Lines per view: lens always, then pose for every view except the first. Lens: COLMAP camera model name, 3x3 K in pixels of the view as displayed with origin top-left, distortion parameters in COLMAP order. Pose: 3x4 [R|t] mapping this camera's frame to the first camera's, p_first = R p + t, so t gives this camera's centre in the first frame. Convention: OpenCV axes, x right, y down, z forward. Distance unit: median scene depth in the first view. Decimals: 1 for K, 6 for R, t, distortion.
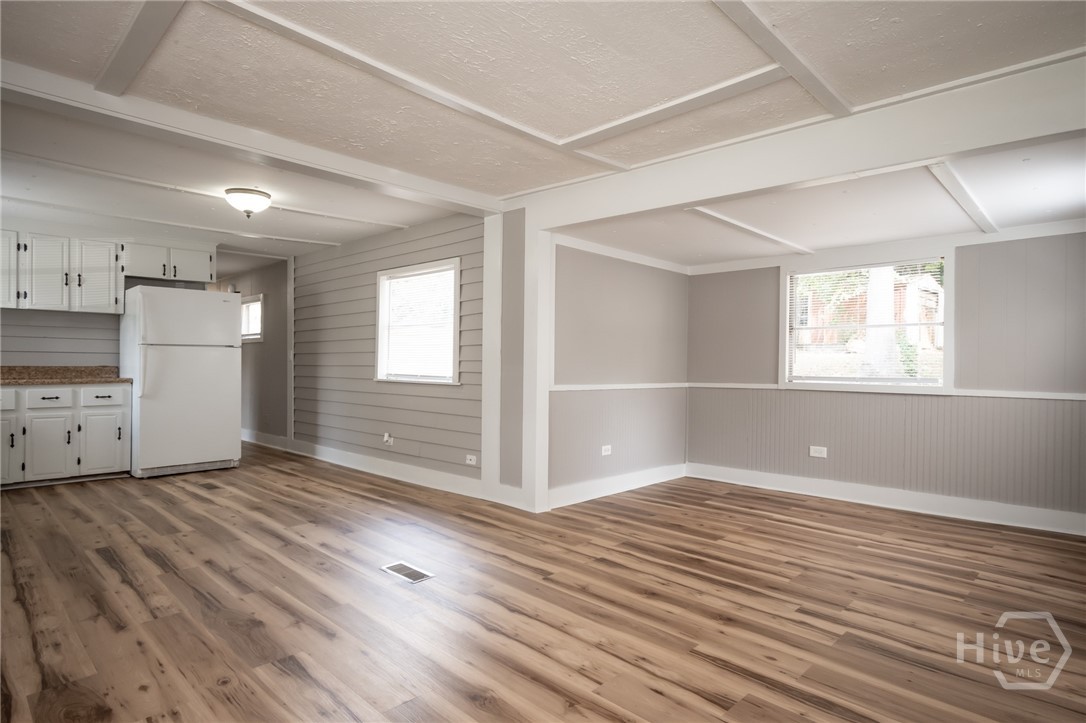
lens RADIAL K [[585.7, 0, 547.0], [0, 585.7, 366.1], [0, 0, 1]] dist [0.003541, -0.002164]
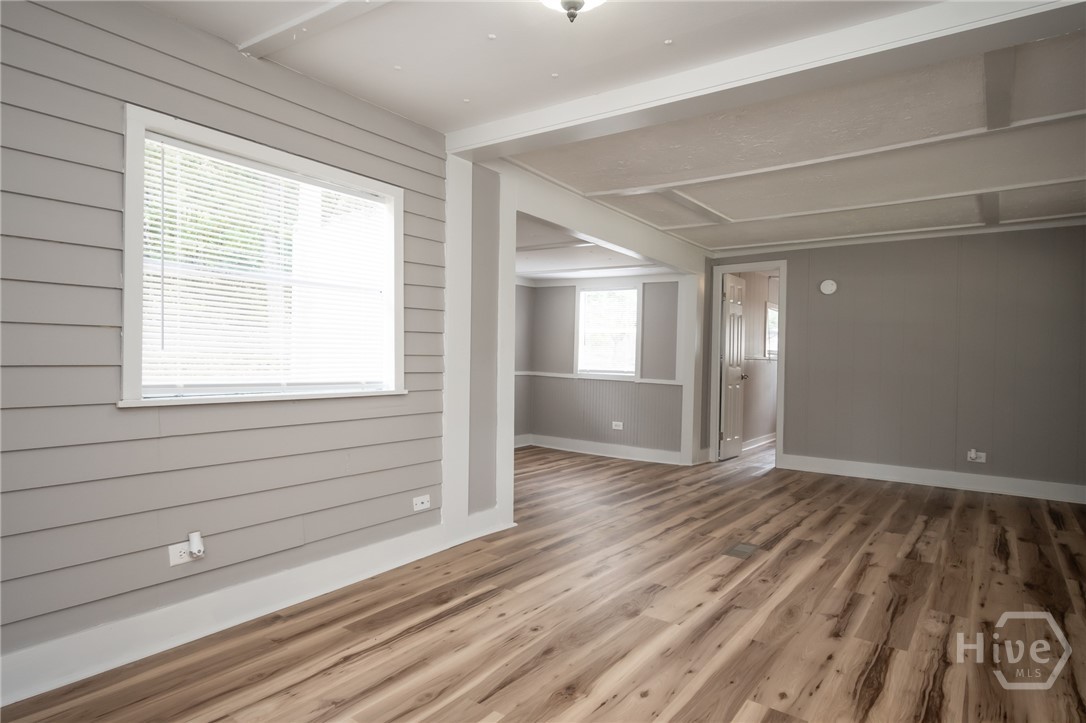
lens RADIAL K [[607.7, 0, 544.7], [0, 607.7, 364.6], [0, 0, 1]] dist [0.000392, 0.000354]
pose [[-0.127408, -0.023913, 0.991562, -1.136389], [-0.015992, 0.999629, 0.022053, -0.021905], [-0.991721, -0.013047, -0.127743, 1.294233]]
